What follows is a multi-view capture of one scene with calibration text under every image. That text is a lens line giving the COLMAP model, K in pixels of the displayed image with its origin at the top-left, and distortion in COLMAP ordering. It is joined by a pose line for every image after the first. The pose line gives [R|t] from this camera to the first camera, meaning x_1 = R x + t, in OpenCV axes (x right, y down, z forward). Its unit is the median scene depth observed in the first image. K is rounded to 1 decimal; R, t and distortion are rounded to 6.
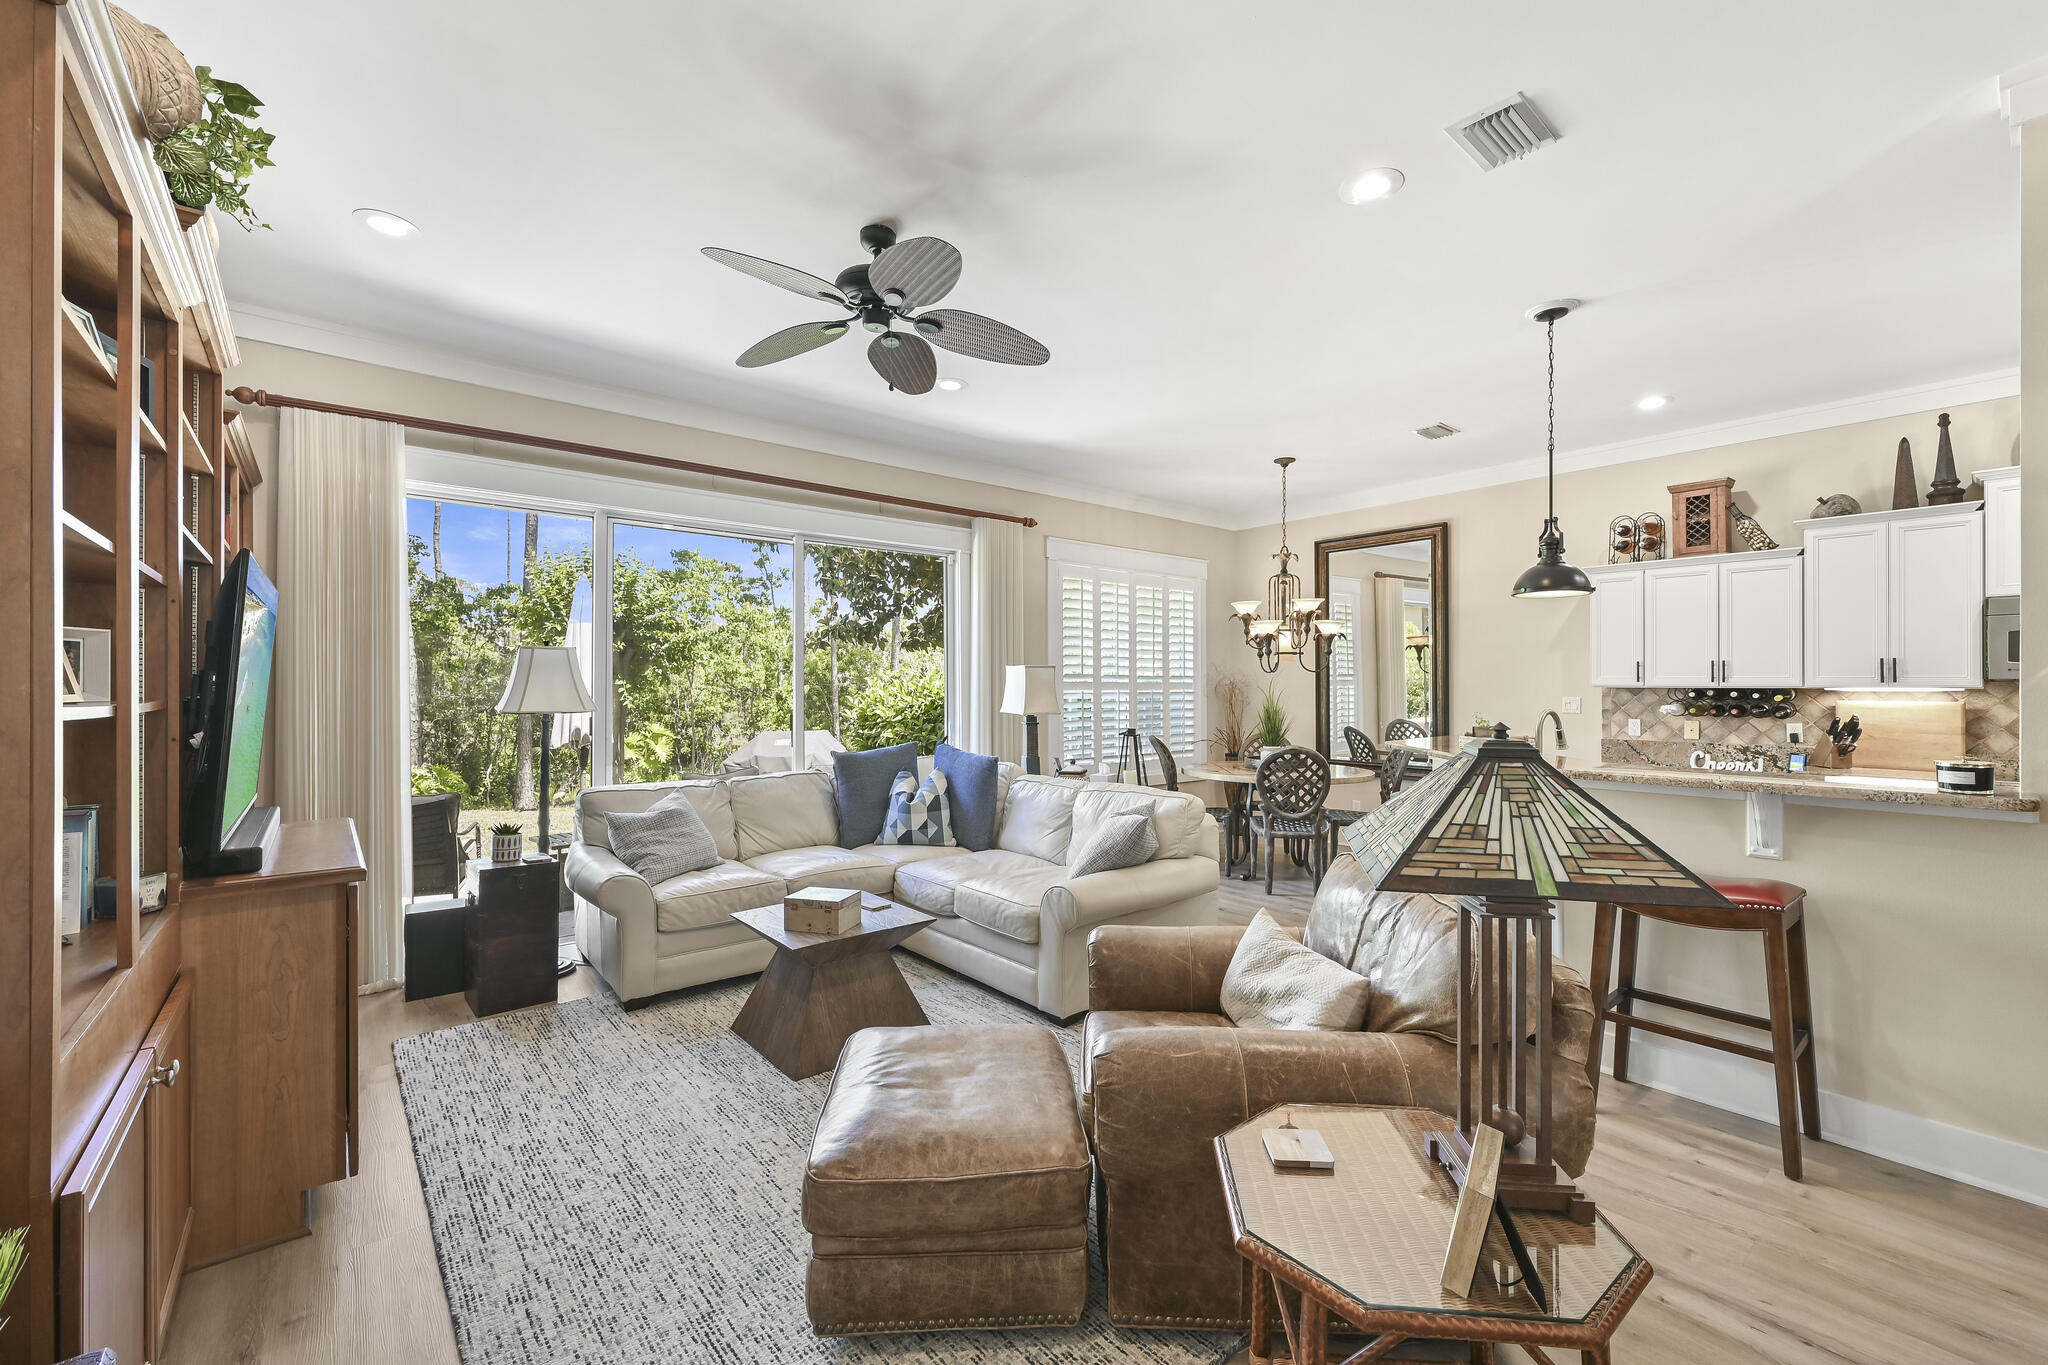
lens RADIAL K [[847.9, 0, 999.7], [0, 847.9, 685.6], [0, 0, 1]] dist [-0.009586, -0.000029]
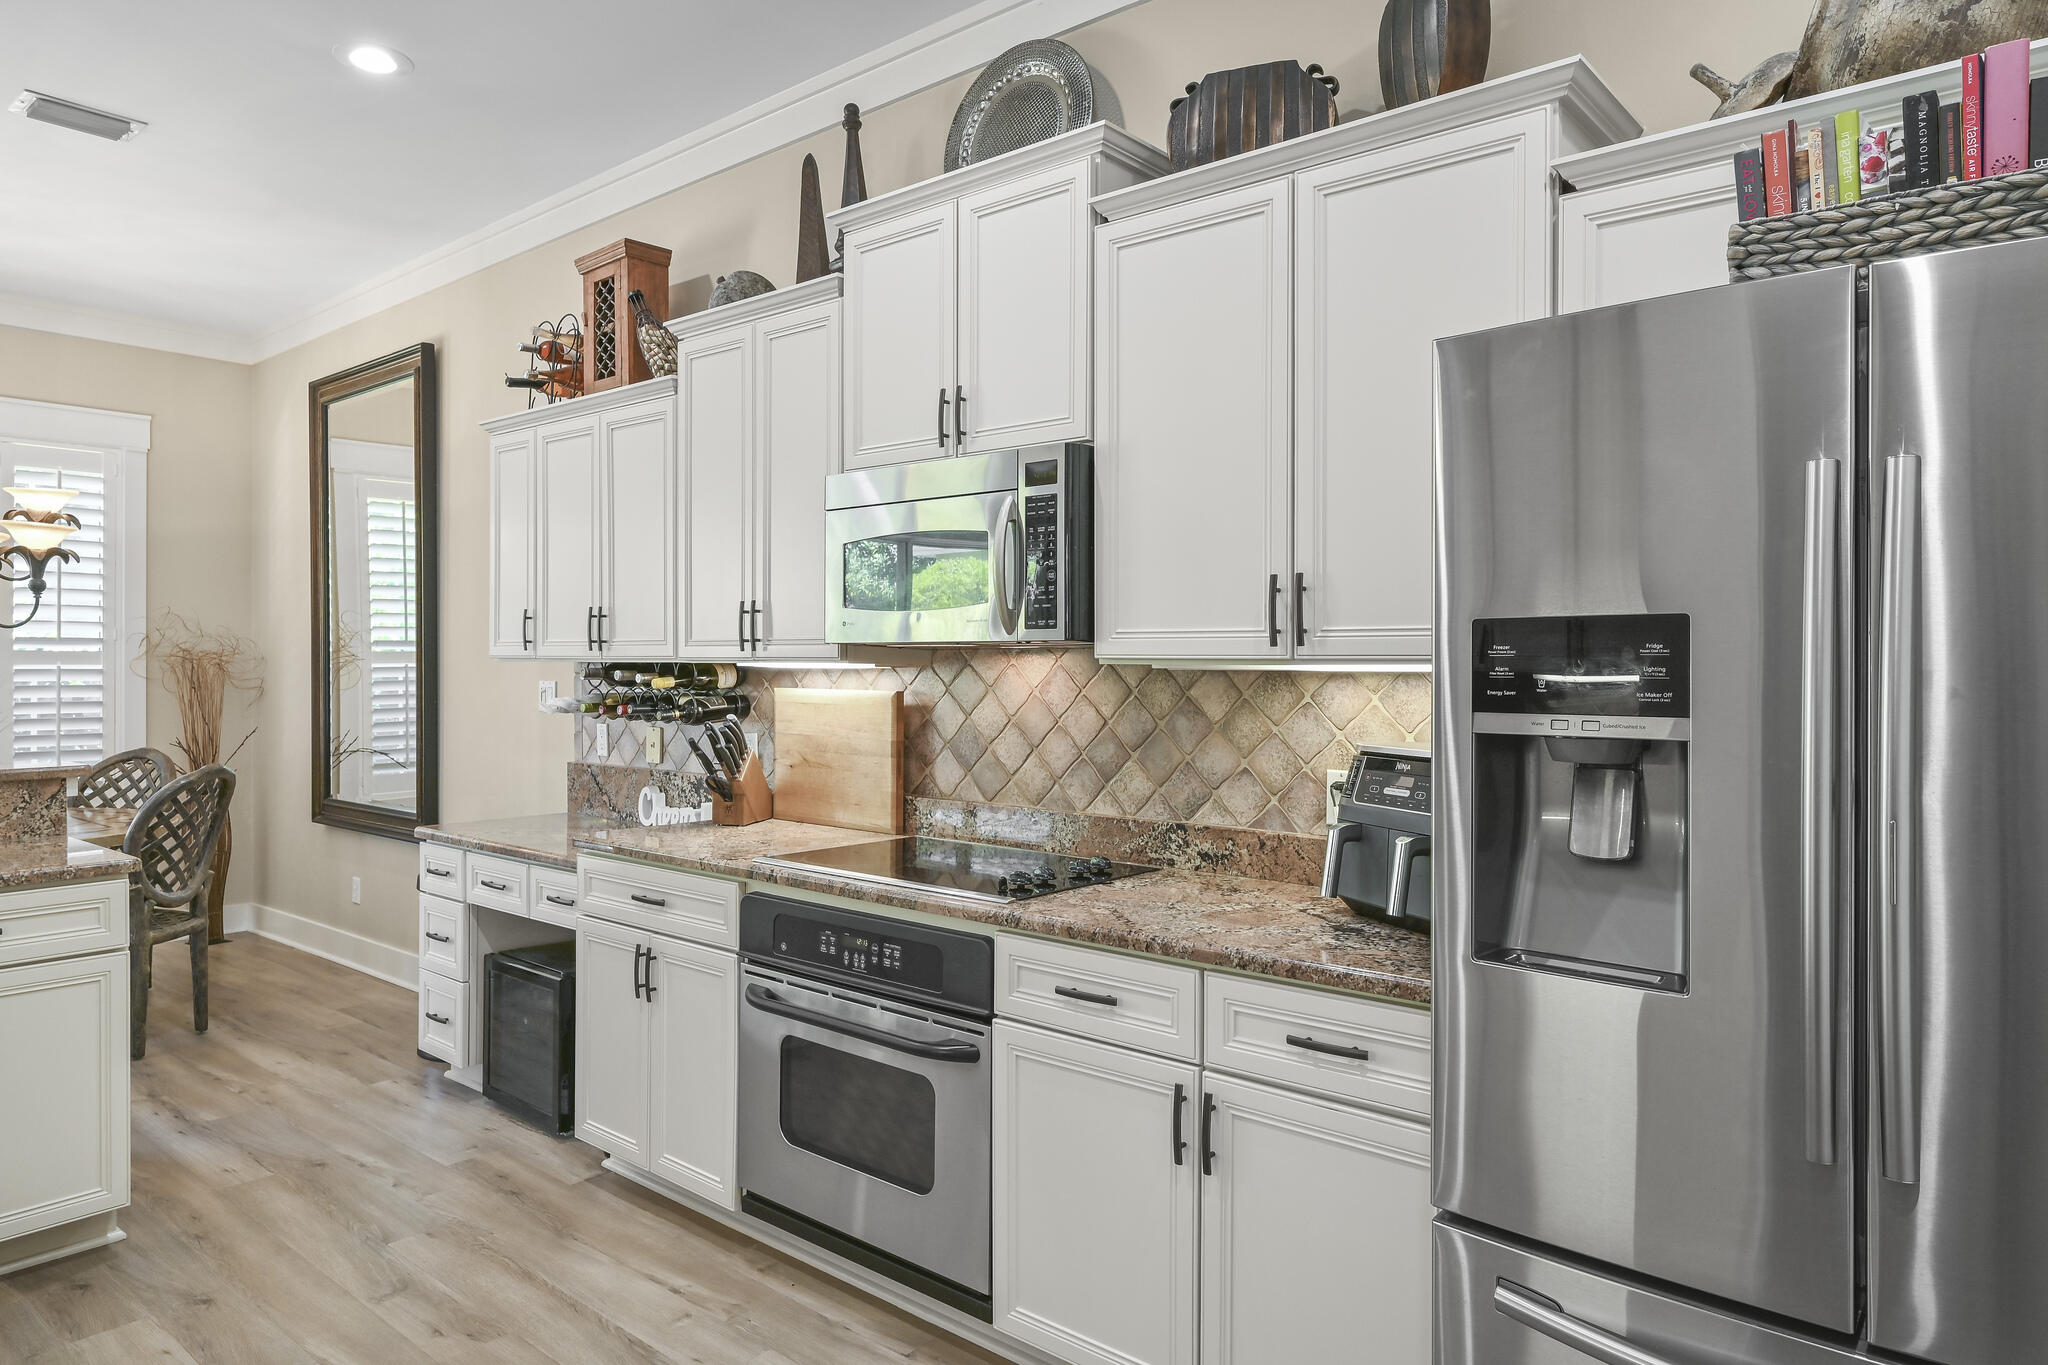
lens RADIAL K [[1255.6, 0, 1026.1], [0, 1255.6, 666.9], [0, 0, 1]] dist [-0.003058, -0.000375]
pose [[0.981479, 0.002237, 0.191556, 0.933409], [-0.002854, 0.999992, 0.002943, 0.002318], [-0.191547, -0.003436, 0.981477, 0.221698]]
